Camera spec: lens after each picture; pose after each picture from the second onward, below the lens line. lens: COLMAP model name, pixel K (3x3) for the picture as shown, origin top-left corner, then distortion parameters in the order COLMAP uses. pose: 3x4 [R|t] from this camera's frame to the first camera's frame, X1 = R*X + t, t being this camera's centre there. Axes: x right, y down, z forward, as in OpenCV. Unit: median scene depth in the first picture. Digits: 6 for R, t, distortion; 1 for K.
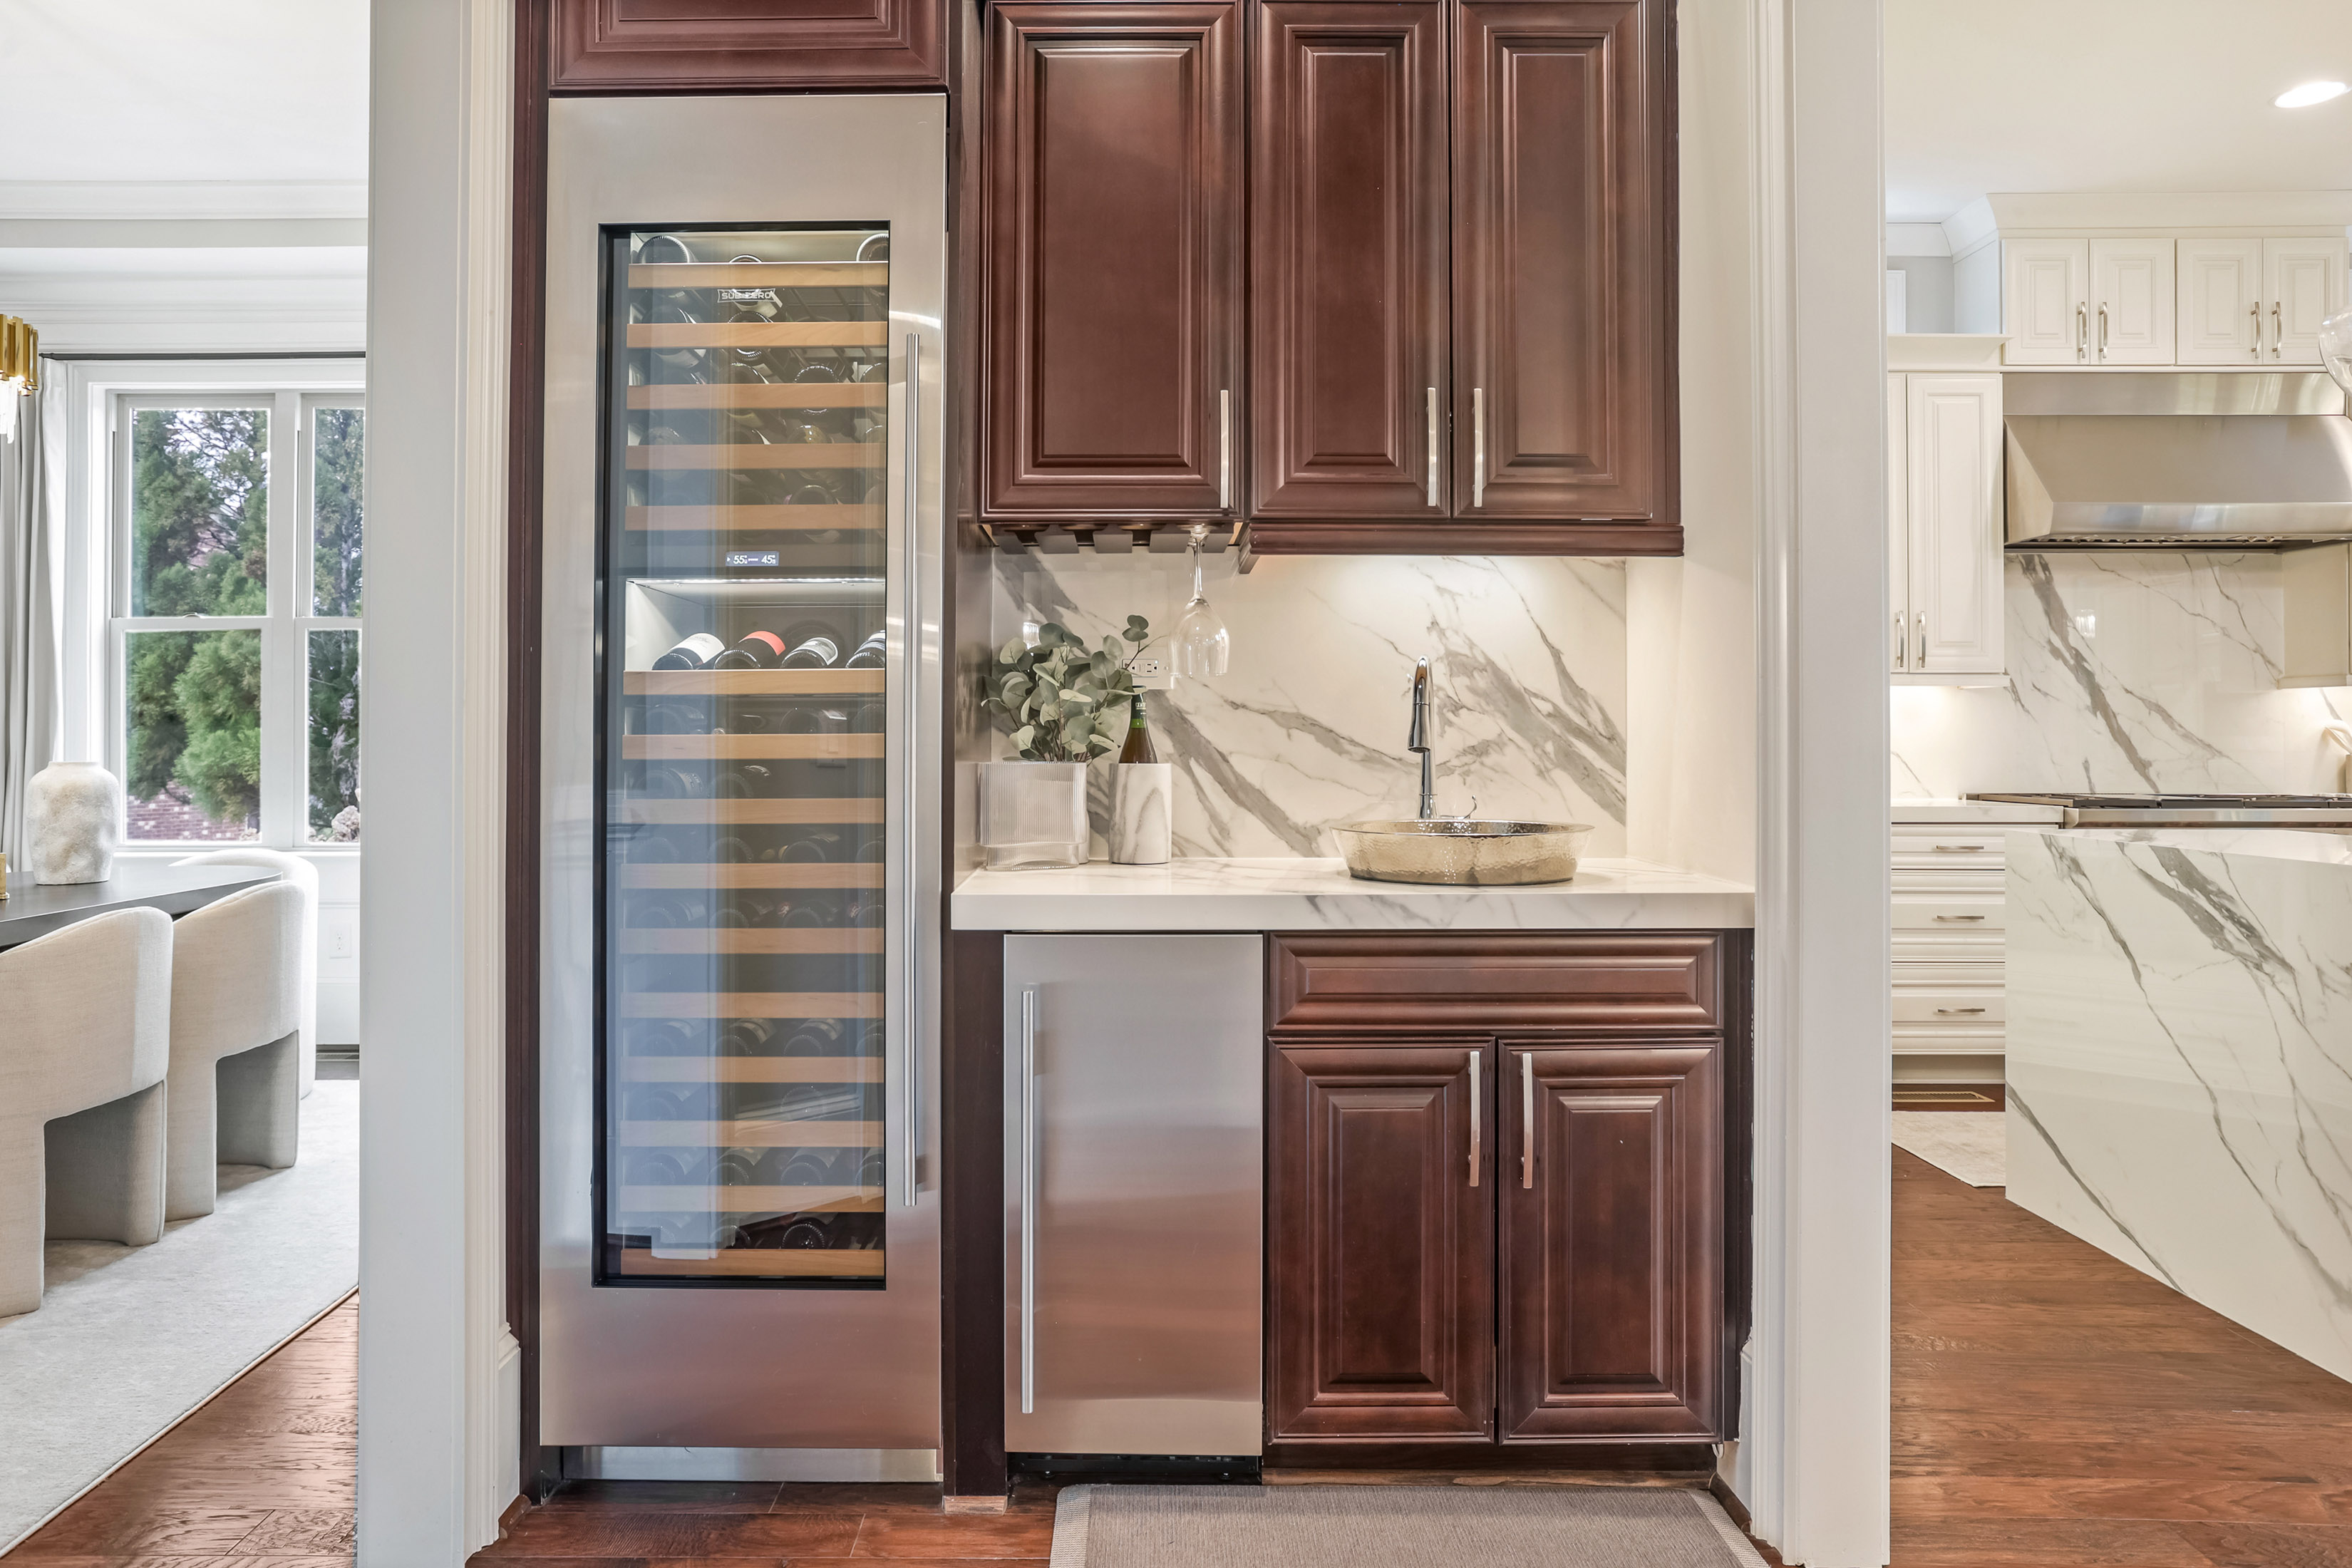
lens RADIAL K [[1455.0, 0, 1173.3], [0, 1455.0, 722.4], [0, 0, 1]] dist [0.001814, 0.001994]
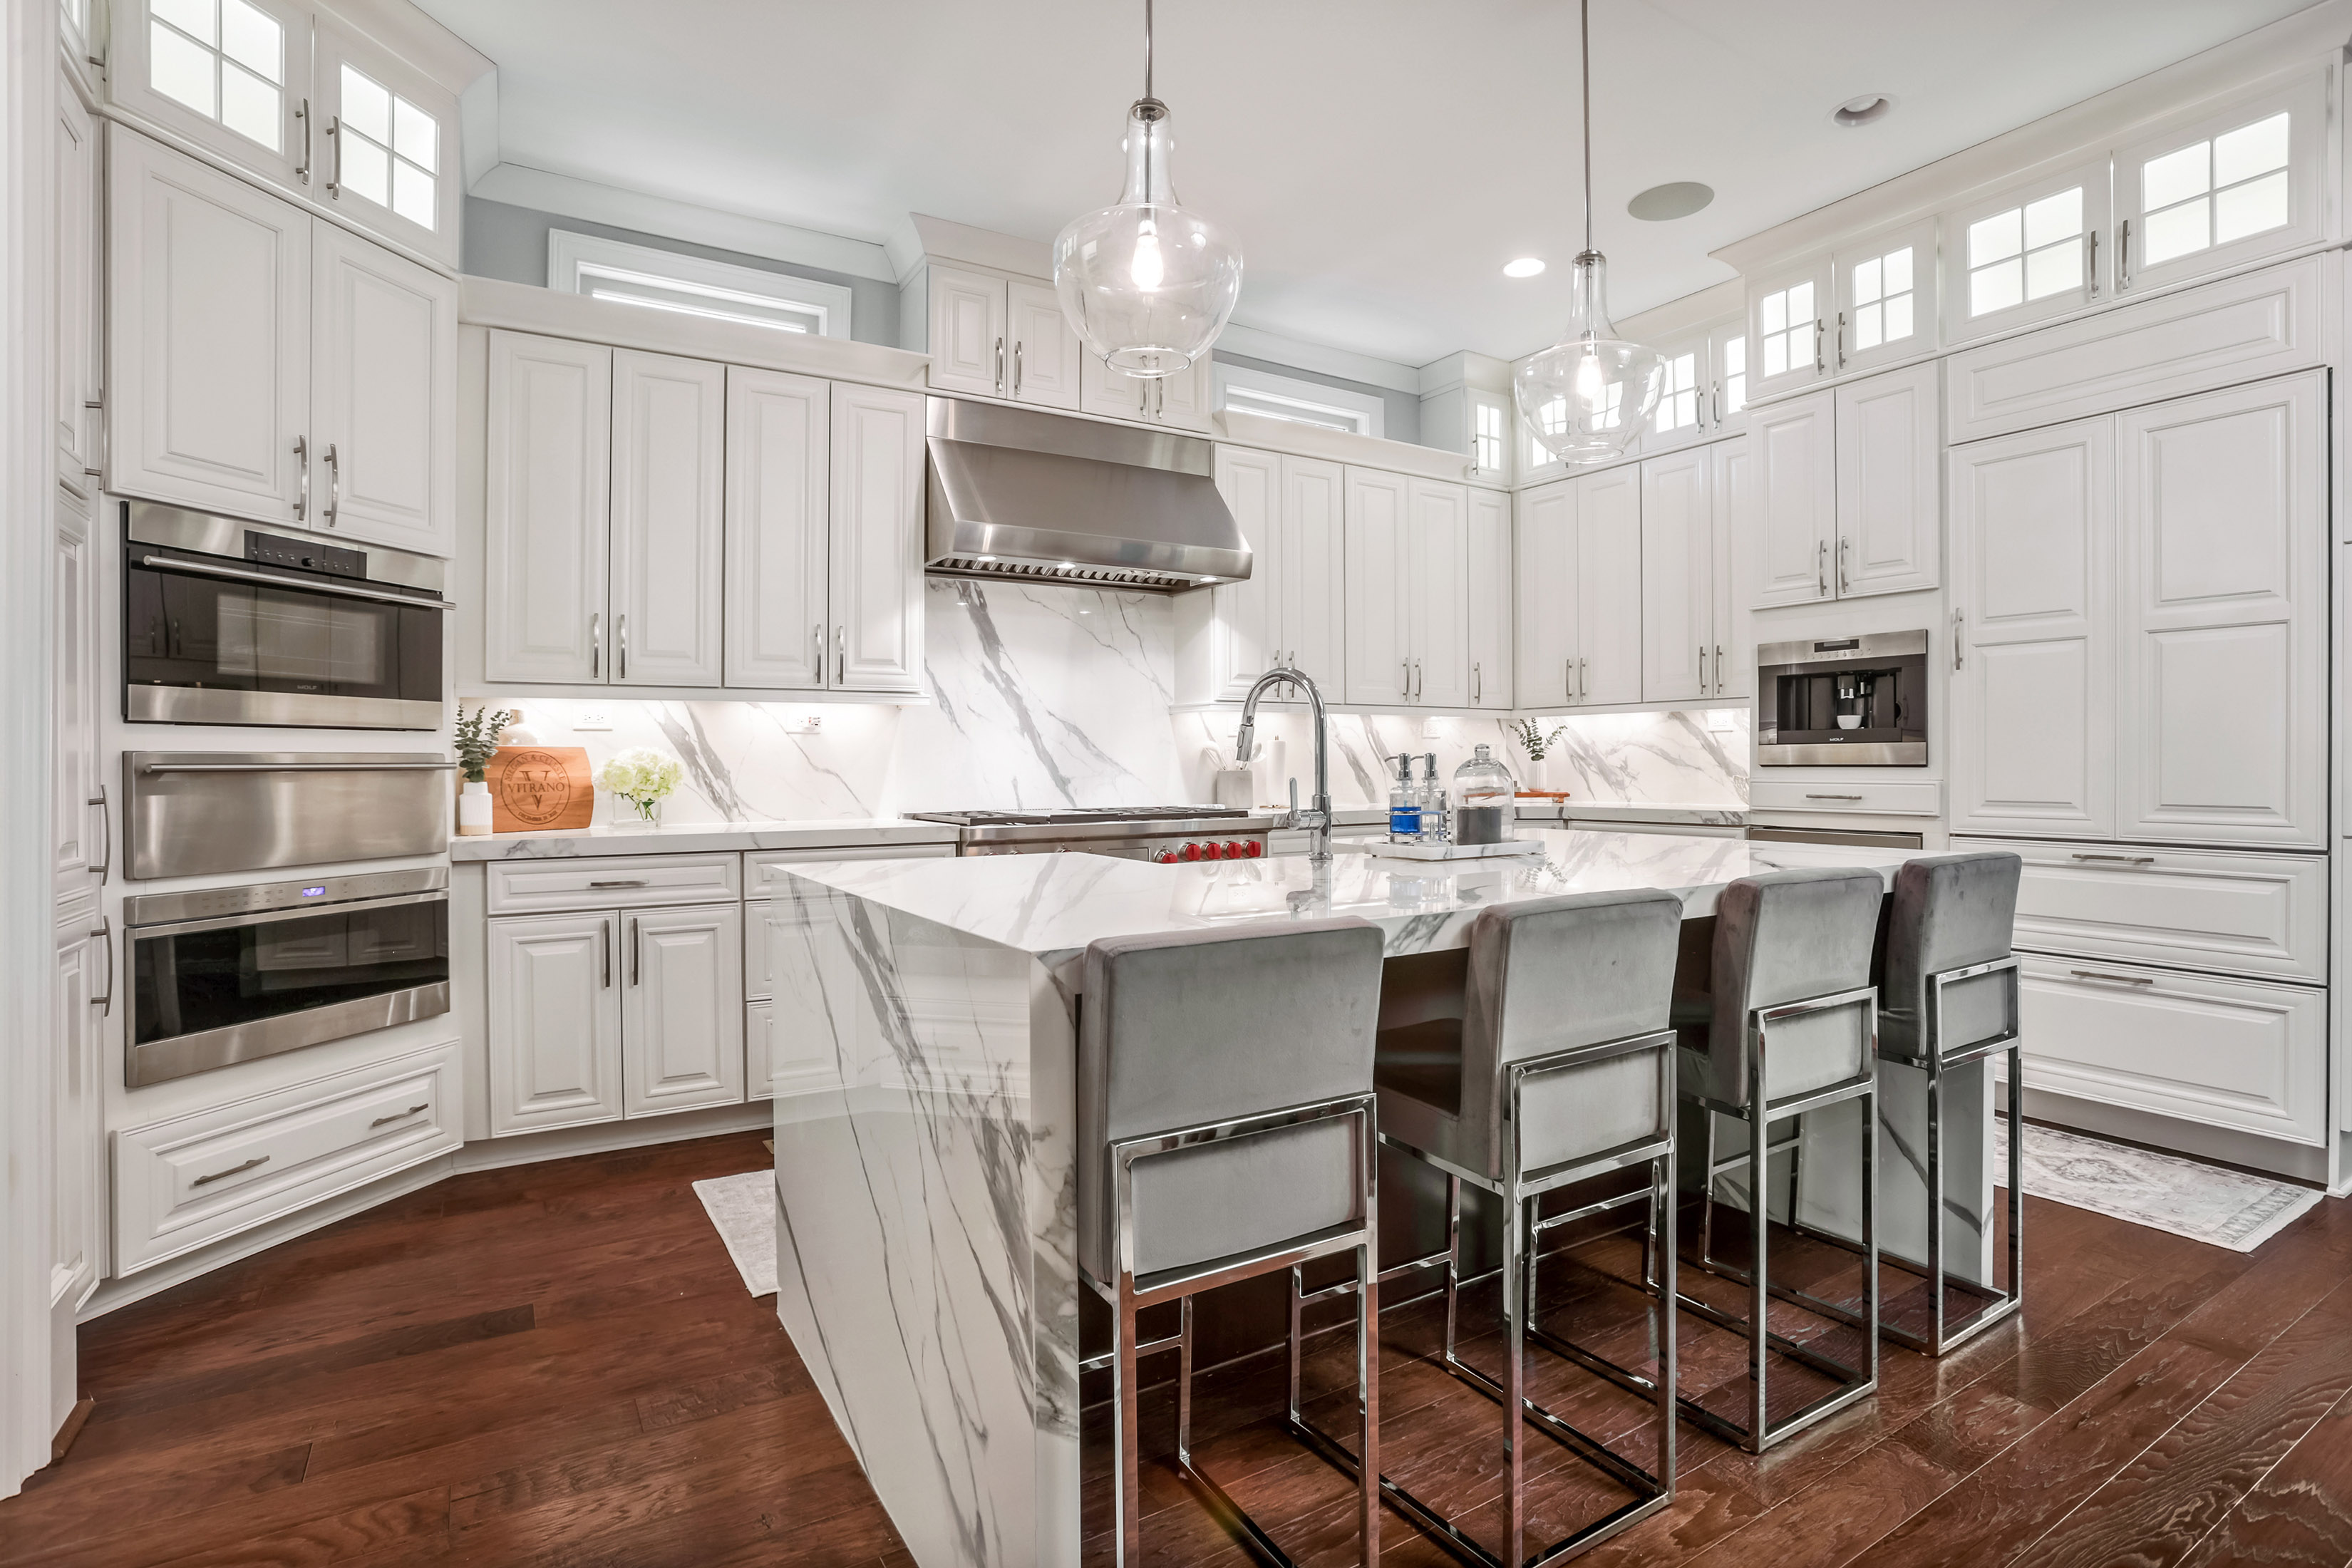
lens RADIAL K [[1116.0, 0, 1134.5], [0, 1116.0, 760.6], [0, 0, 1]] dist [-0.036527, 0.000174]
pose [[0.871275, -0.003951, 0.490779, 0.303587], [-0.000393, 0.999962, 0.008747, 0.006021], [-0.490795, -0.007814, 0.871240, 0.248086]]
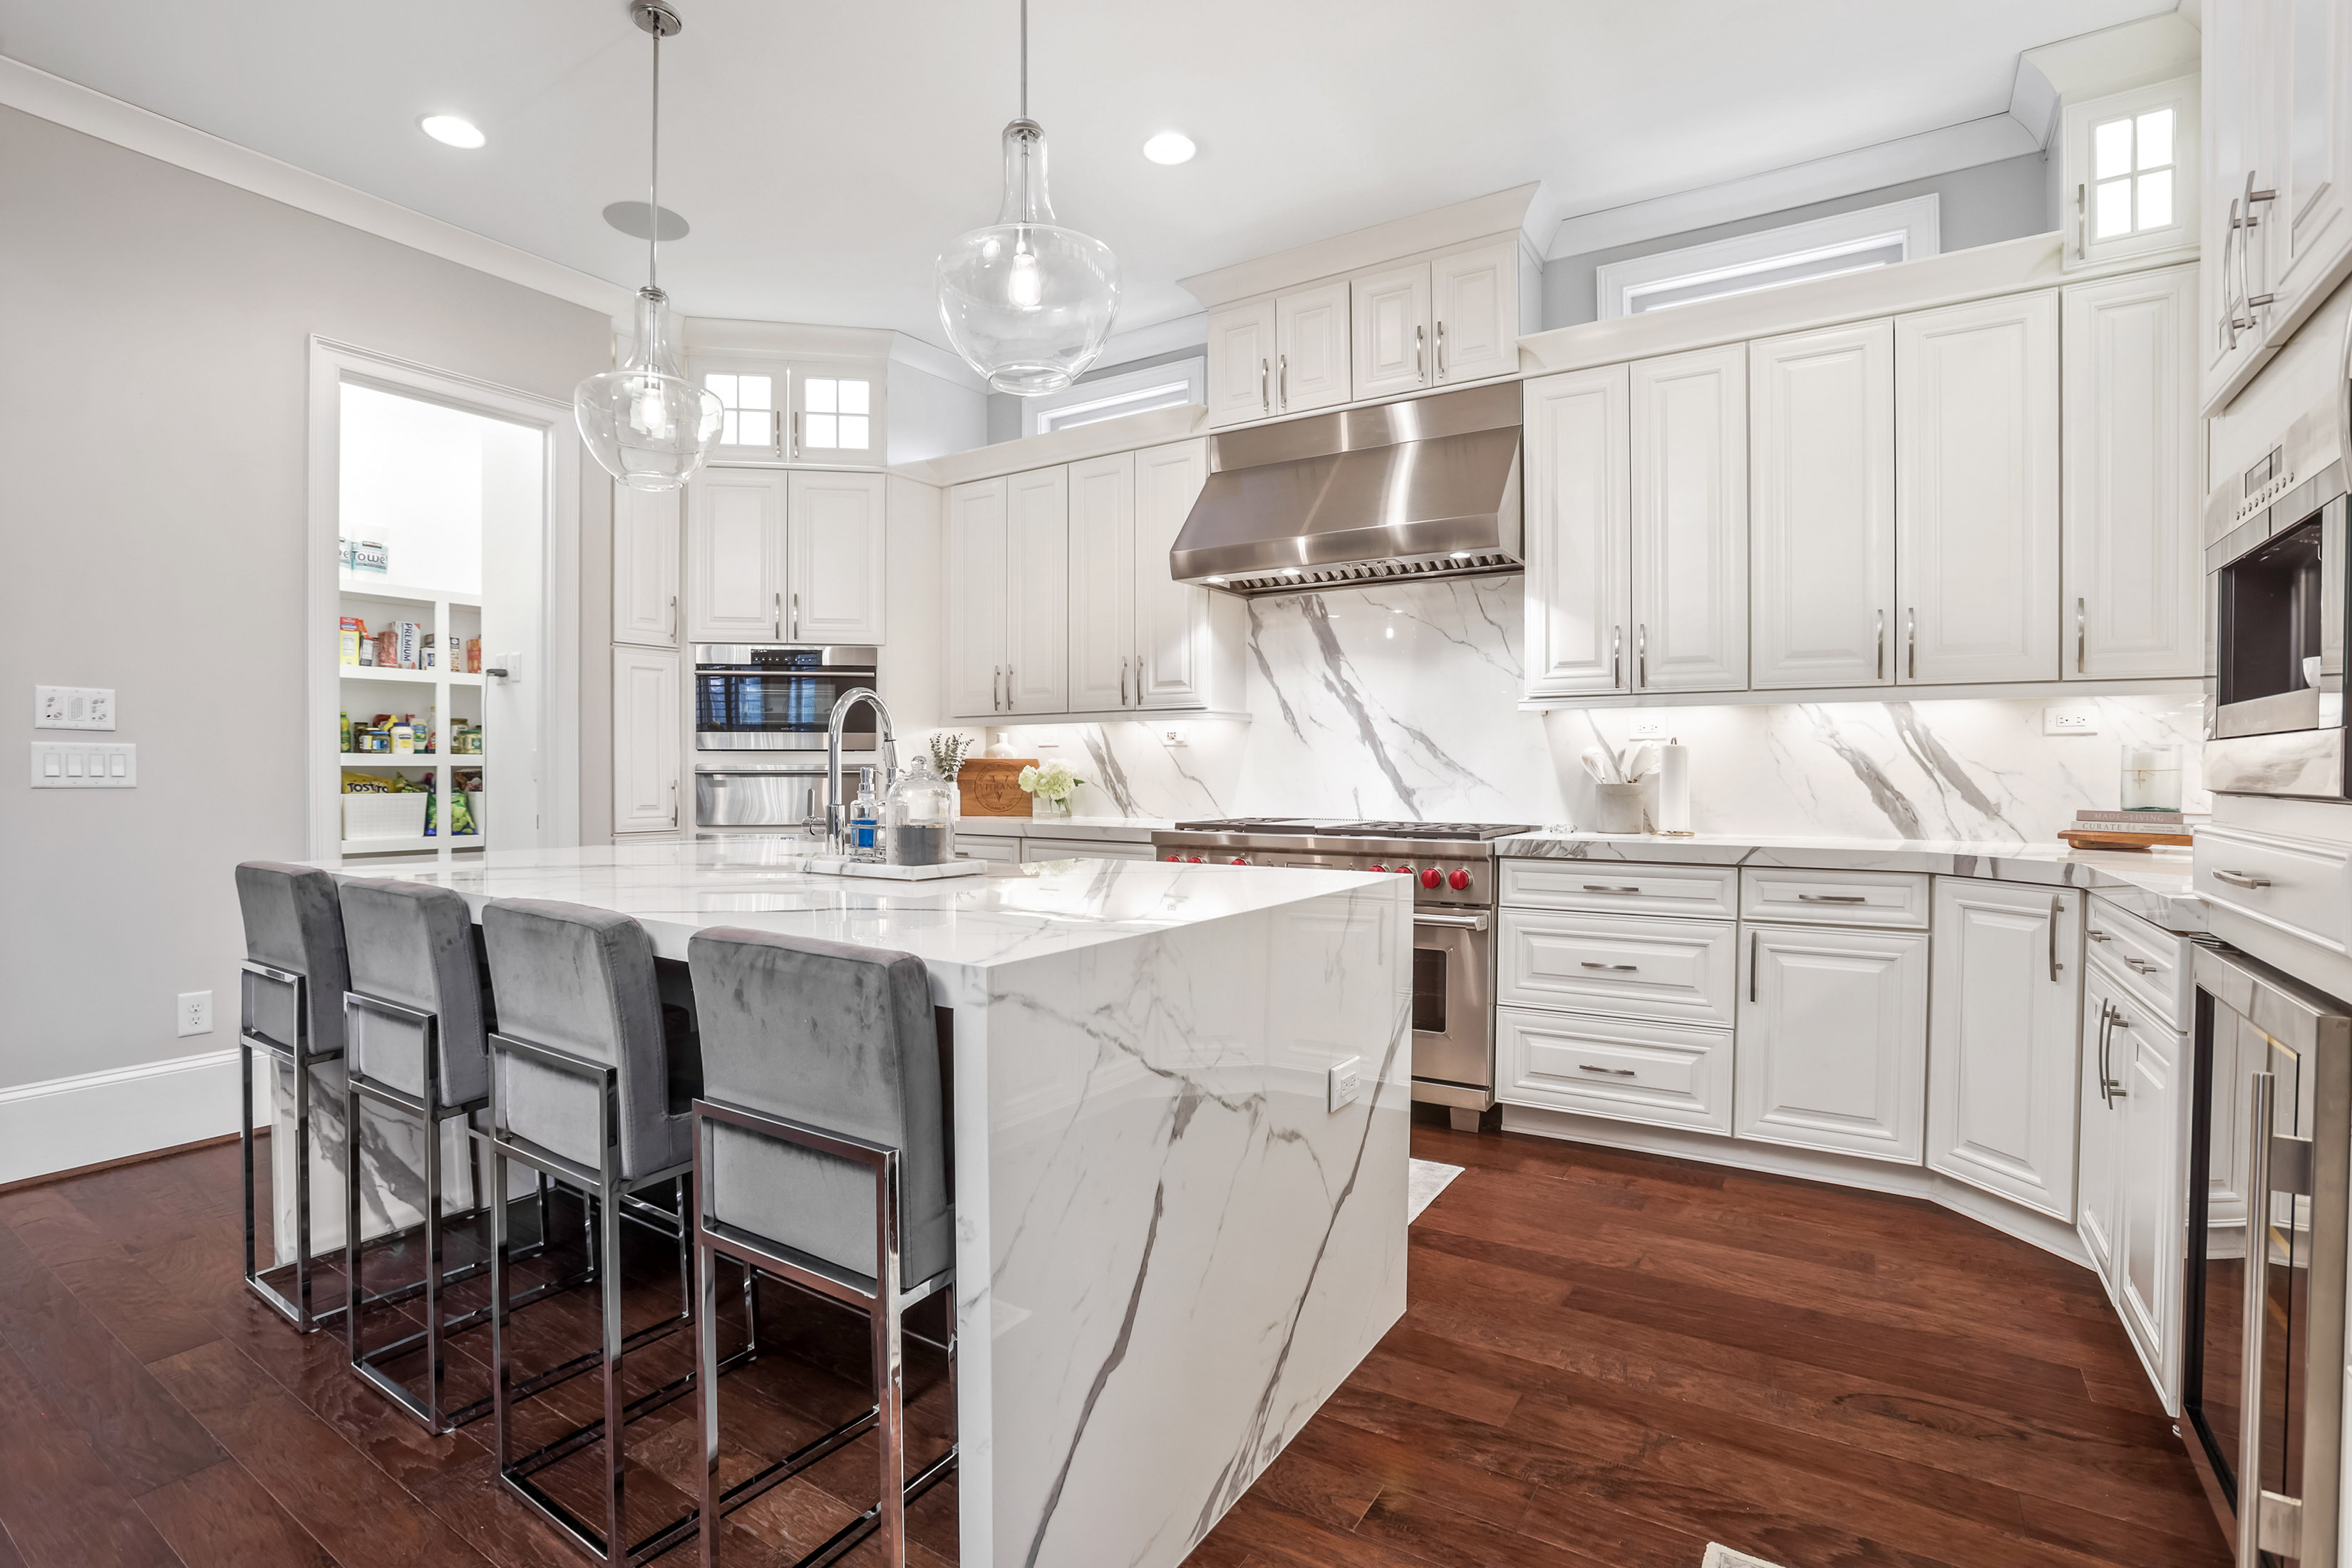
lens RADIAL K [[1137.7, 0, 1171.0], [0, 1137.7, 763.4], [0, 0, 1]] dist [-0.065220, 0.042509]
pose [[0.835965, -0.003168, -0.548773, 0.963486], [0.005084, 0.999985, 0.001971, 0.006125], [0.548759, -0.004438, 0.835969, 0.250960]]
